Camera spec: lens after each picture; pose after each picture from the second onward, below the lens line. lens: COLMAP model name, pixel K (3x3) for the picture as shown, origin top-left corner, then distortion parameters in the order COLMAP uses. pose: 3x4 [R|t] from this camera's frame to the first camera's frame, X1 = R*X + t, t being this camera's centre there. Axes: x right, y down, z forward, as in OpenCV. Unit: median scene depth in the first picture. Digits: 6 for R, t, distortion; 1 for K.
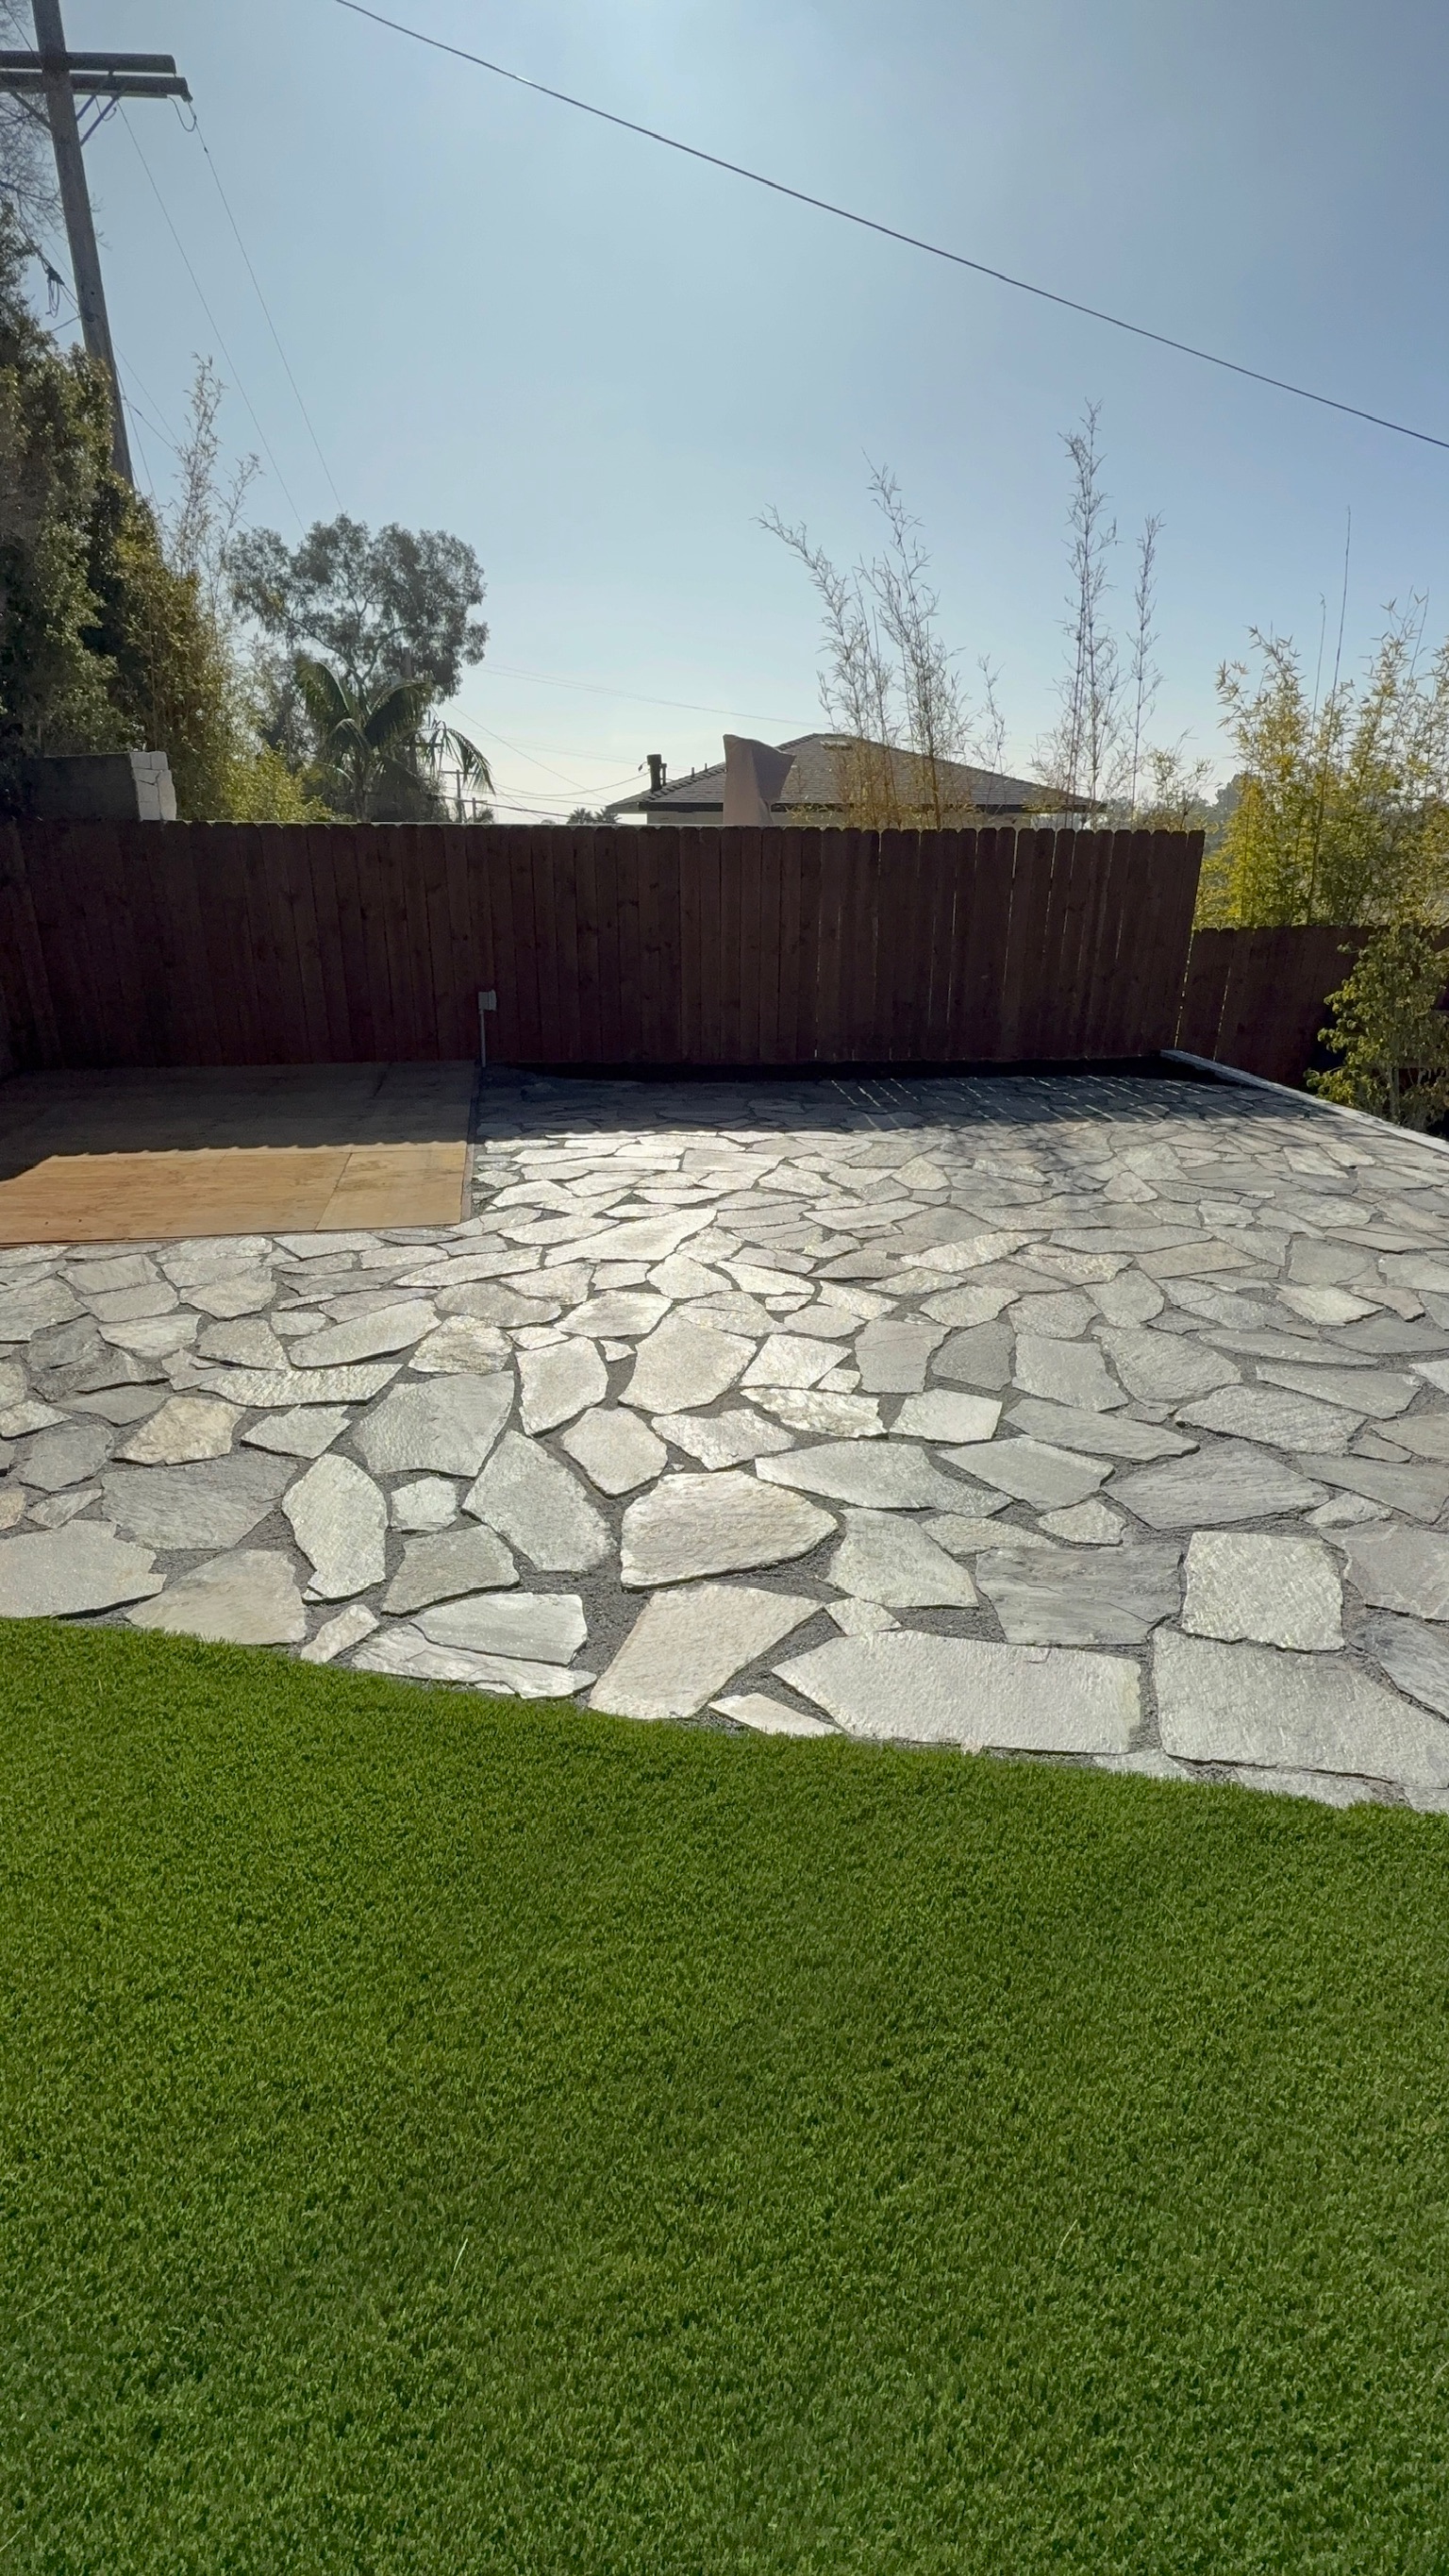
lens RADIAL K [[1213.2, 0, 761.3], [0, 1213.2, 1299.3], [0, 0, 1]] dist [0.002050, 0.000037]
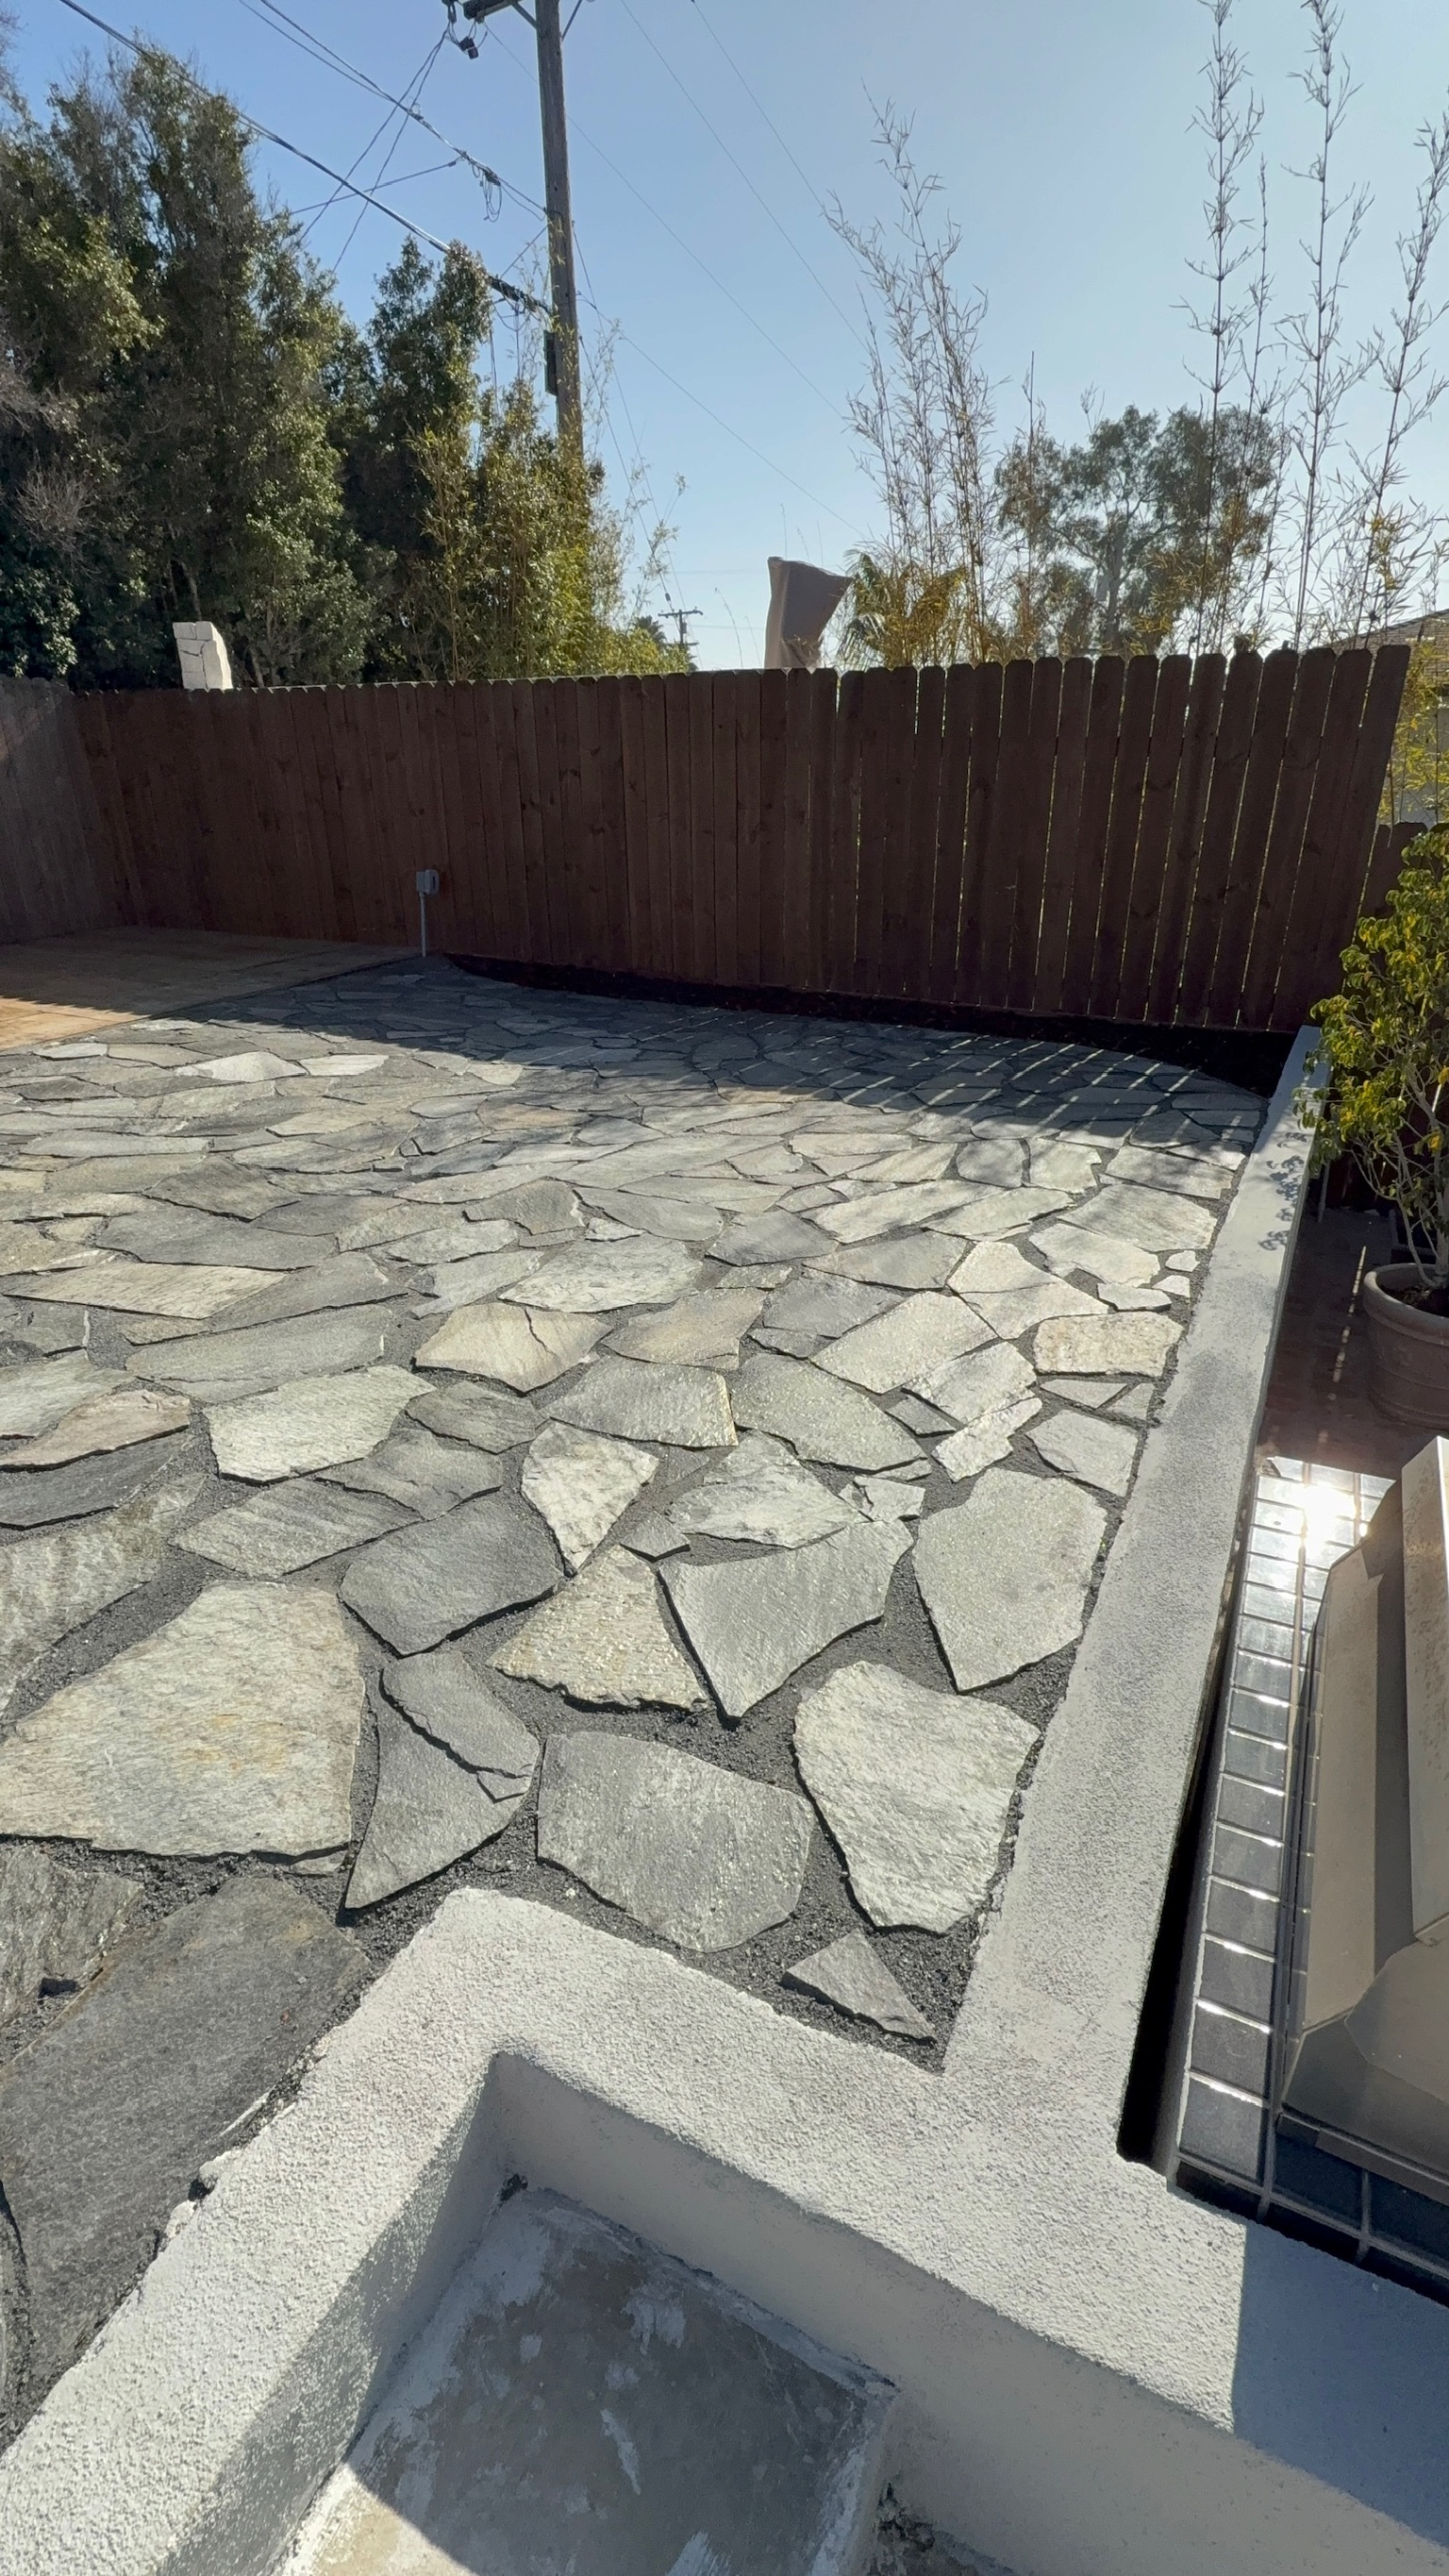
lens RADIAL K [[1213.2, 0, 761.3], [0, 1213.2, 1299.3], [0, 0, 1]] dist [0.002050, 0.000037]
pose [[0.801086, 0.234144, -0.550852, 0.109533], [-0.207528, 0.971876, 0.111303, -0.018917], [0.561421, 0.025154, 0.827148, 0.078499]]
